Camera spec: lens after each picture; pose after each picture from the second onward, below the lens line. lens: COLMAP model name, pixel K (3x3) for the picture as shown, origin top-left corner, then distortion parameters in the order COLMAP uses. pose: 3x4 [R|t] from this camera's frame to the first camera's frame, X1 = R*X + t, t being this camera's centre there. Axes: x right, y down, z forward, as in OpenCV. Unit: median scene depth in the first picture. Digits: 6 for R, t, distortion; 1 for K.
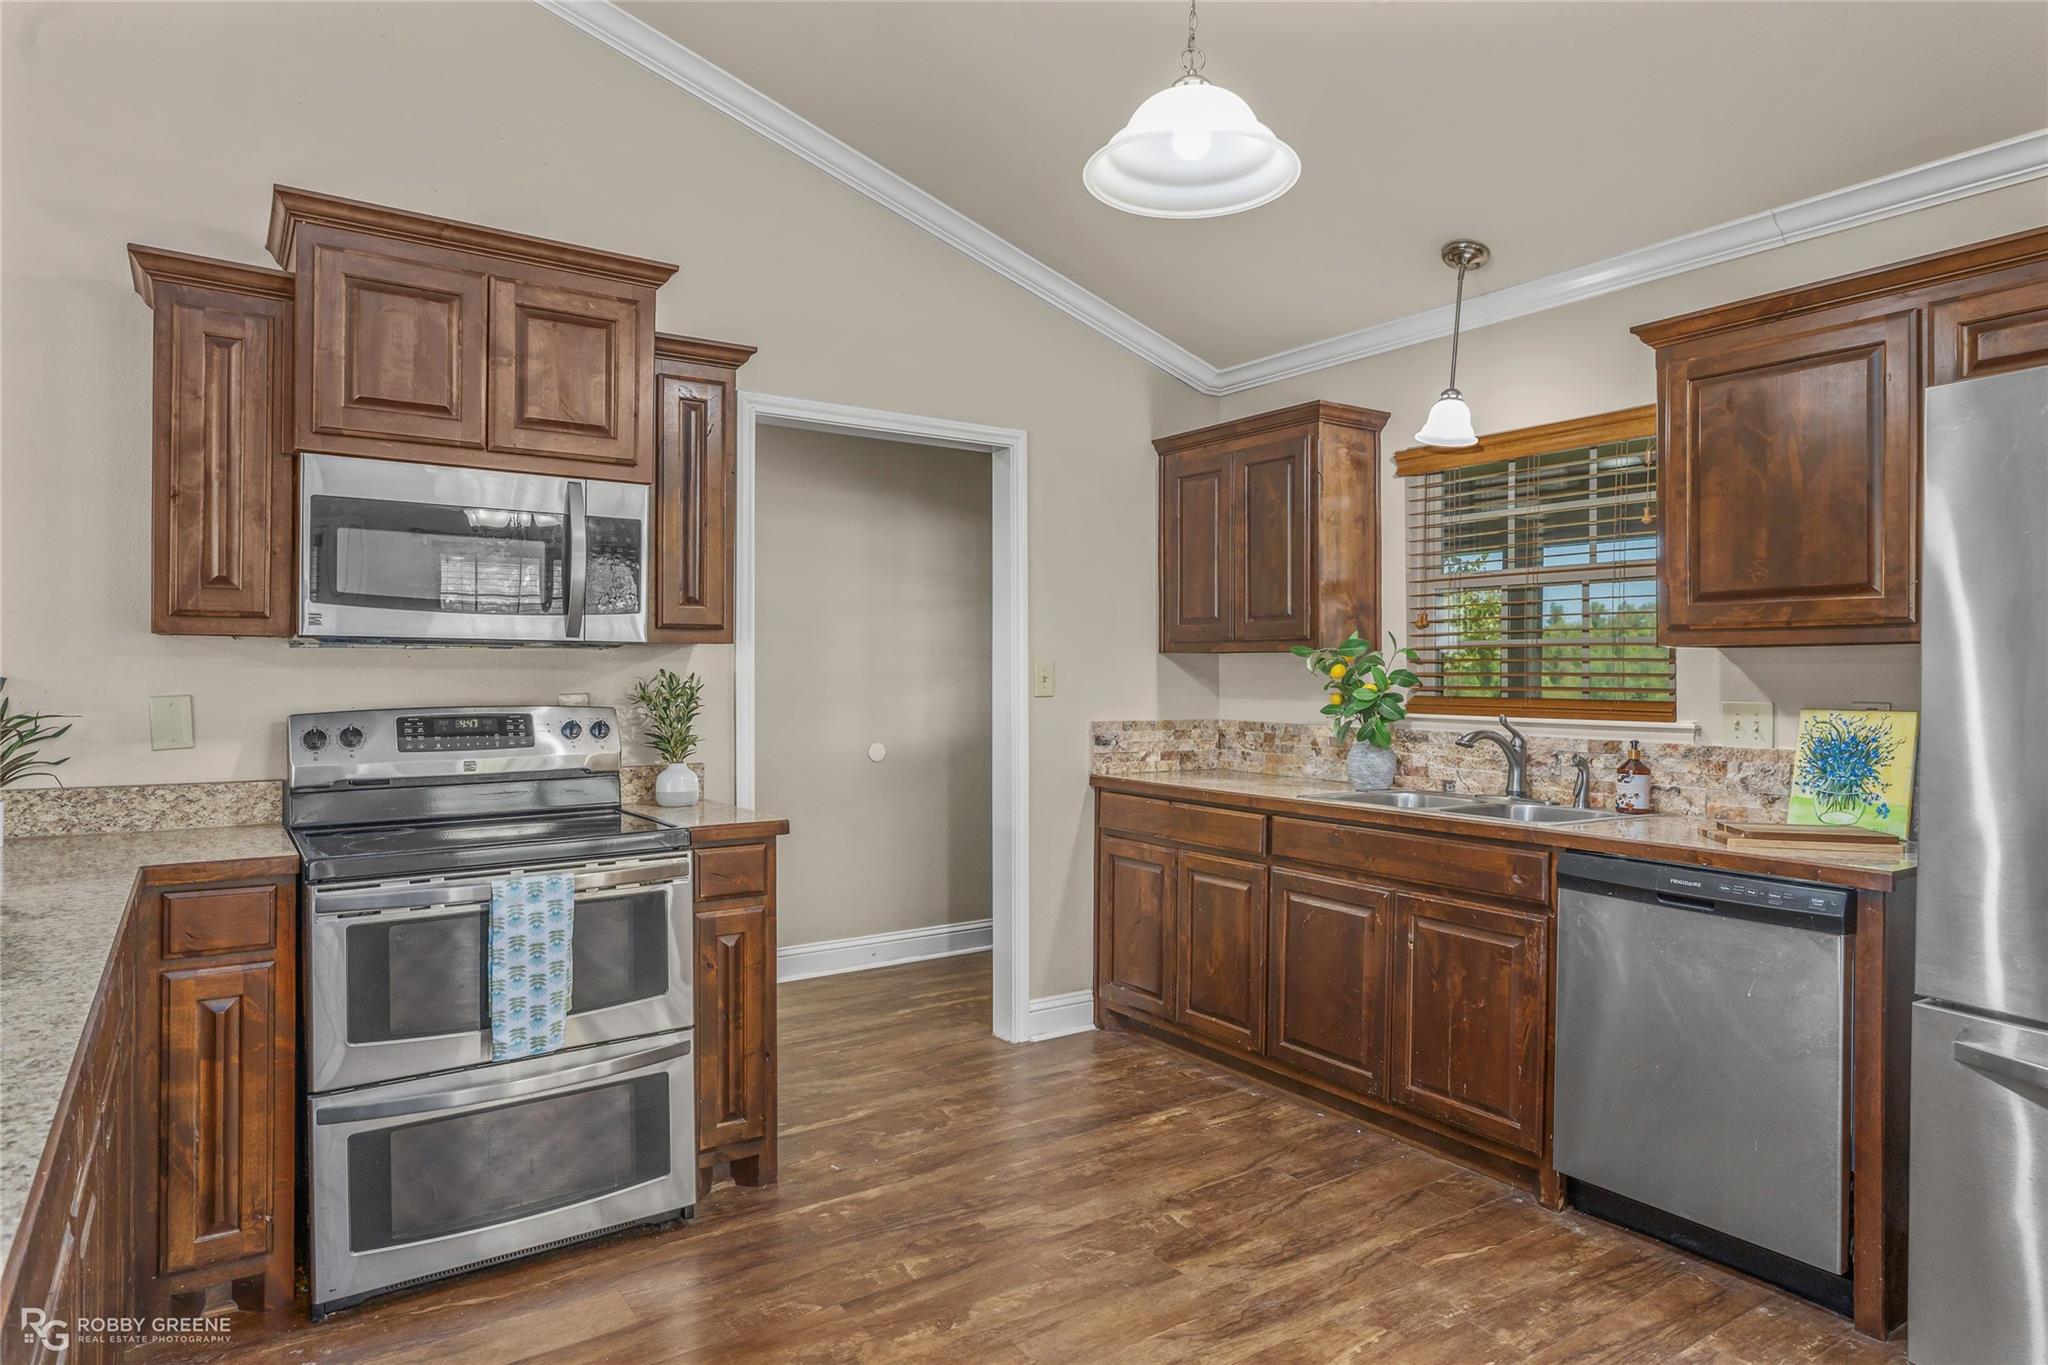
lens RADIAL K [[1193.8, 0, 1027.0], [0, 1193.8, 673.6], [0, 0, 1]] dist [-0.001013, 0.001351]
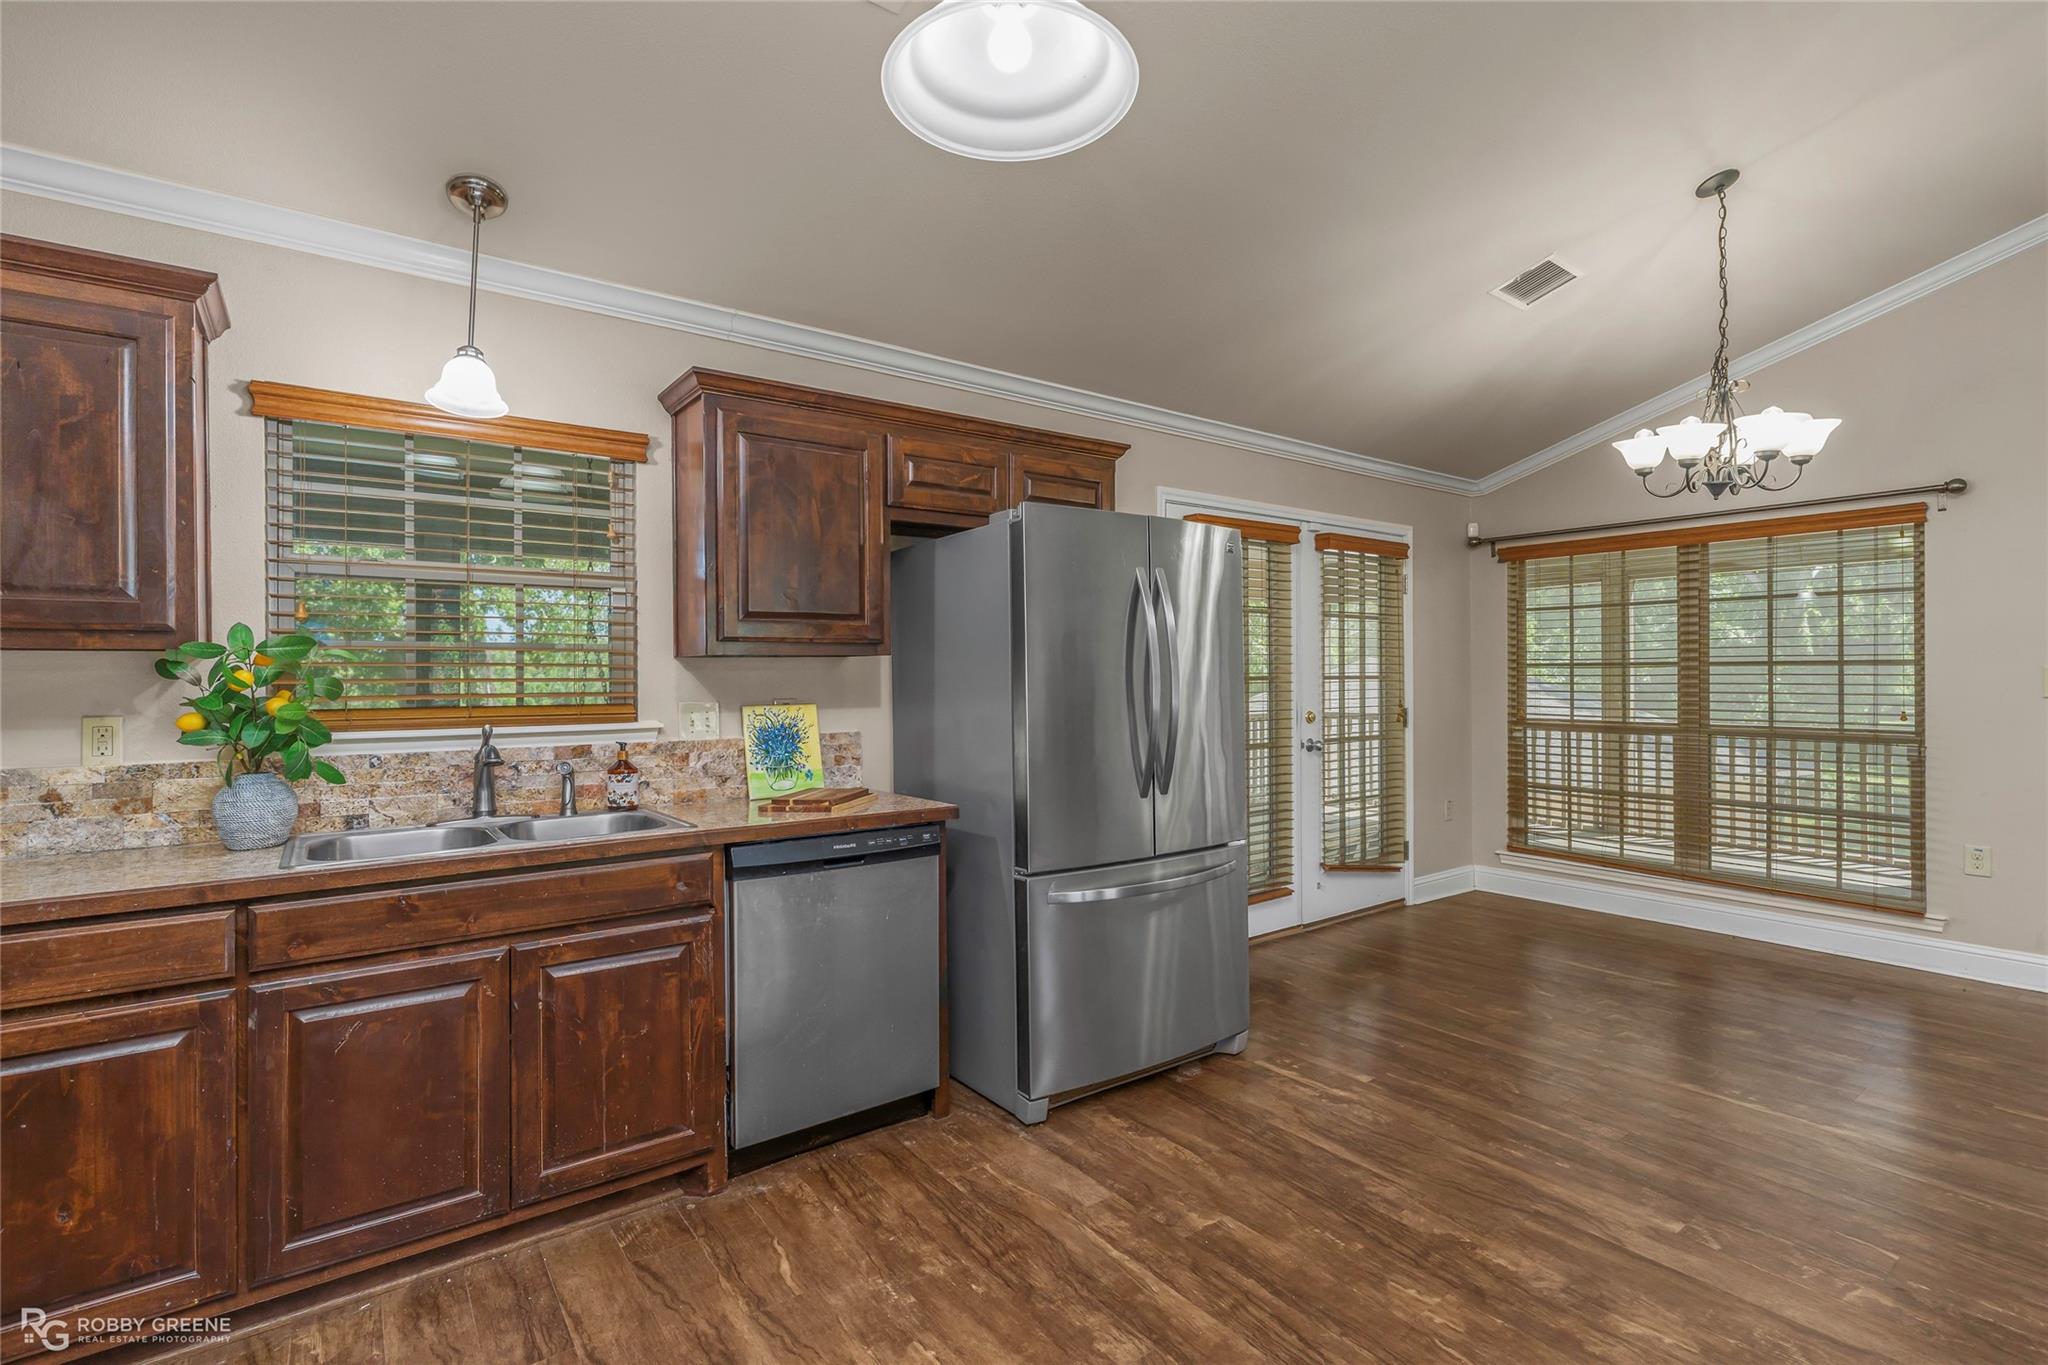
lens RADIAL K [[950.9, 0, 1024.0], [0, 950.9, 677.0], [0, 0, 1]] dist [0.002626, 0.000909]
pose [[-0.028009, -0.005756, 0.999591, -0.370614], [0.006632, 0.999960, 0.005944, -0.005189], [-0.999586, 0.006795, -0.027970, 0.700411]]
